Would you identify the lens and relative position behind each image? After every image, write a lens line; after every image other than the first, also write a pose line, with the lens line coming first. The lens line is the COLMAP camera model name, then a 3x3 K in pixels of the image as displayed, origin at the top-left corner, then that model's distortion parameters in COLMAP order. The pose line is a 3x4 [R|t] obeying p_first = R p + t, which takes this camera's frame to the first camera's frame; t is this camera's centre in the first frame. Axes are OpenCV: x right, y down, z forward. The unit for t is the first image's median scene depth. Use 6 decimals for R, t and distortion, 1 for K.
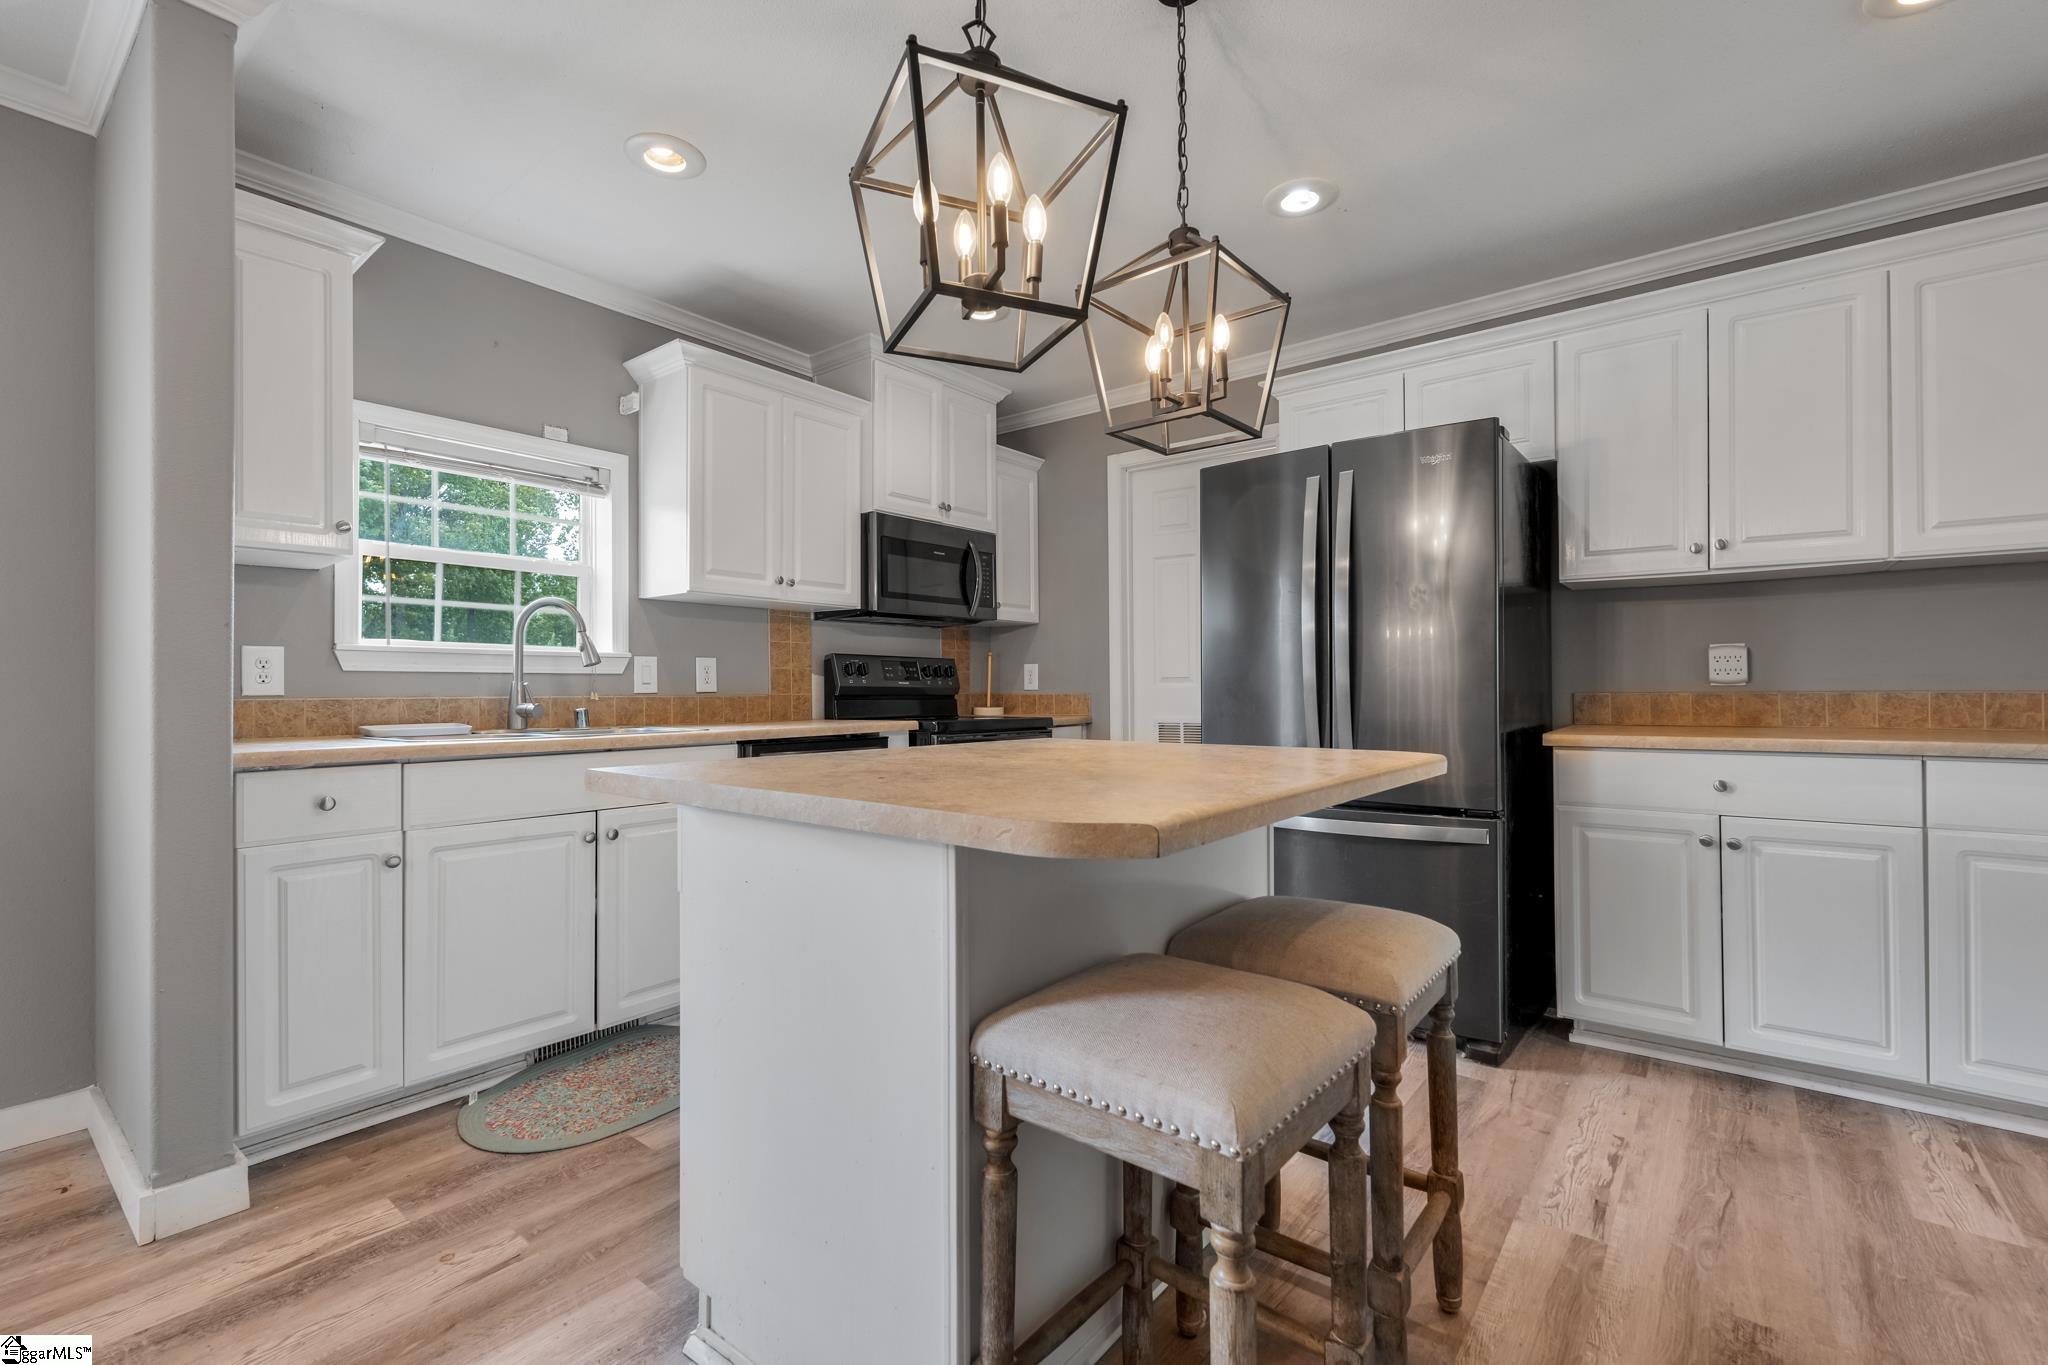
lens RADIAL K [[902.1, 0, 1024.0], [0, 902.1, 682.5], [0, 0, 1]] dist [0.000735, 0.000047]
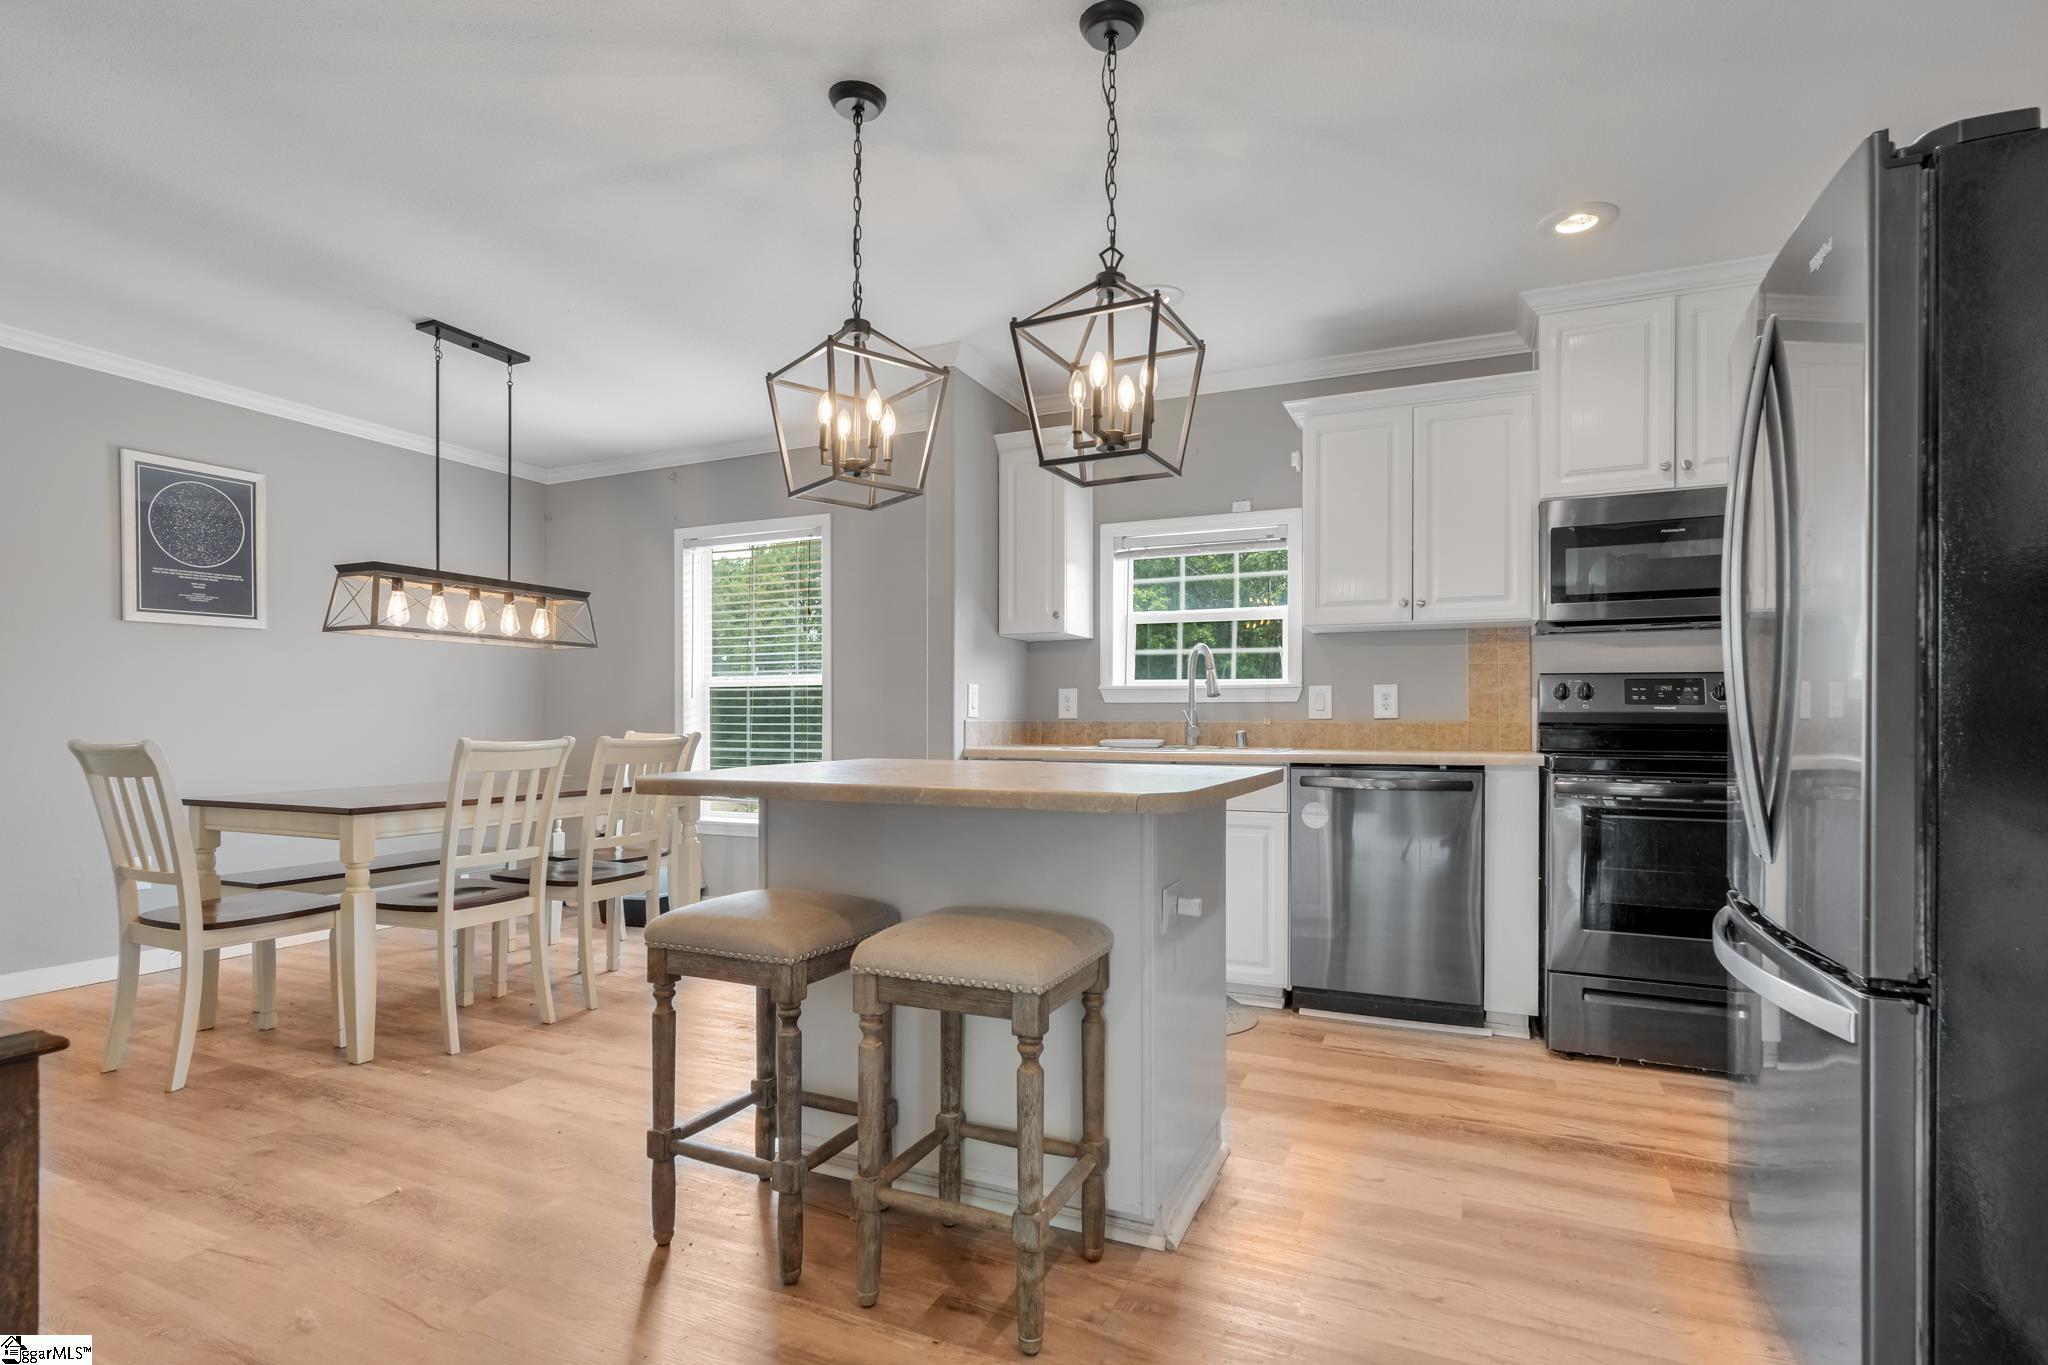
lens RADIAL K [[1027.6, 0, 1022.6], [0, 1027.6, 688.7], [0, 0, 1]] dist [-0.000749, -0.000071]
pose [[0.251519, -0.025761, -0.967509, 0.700847], [0.002260, 0.999659, -0.026030, 0.006885], [0.967850, 0.004360, 0.251491, 0.338834]]
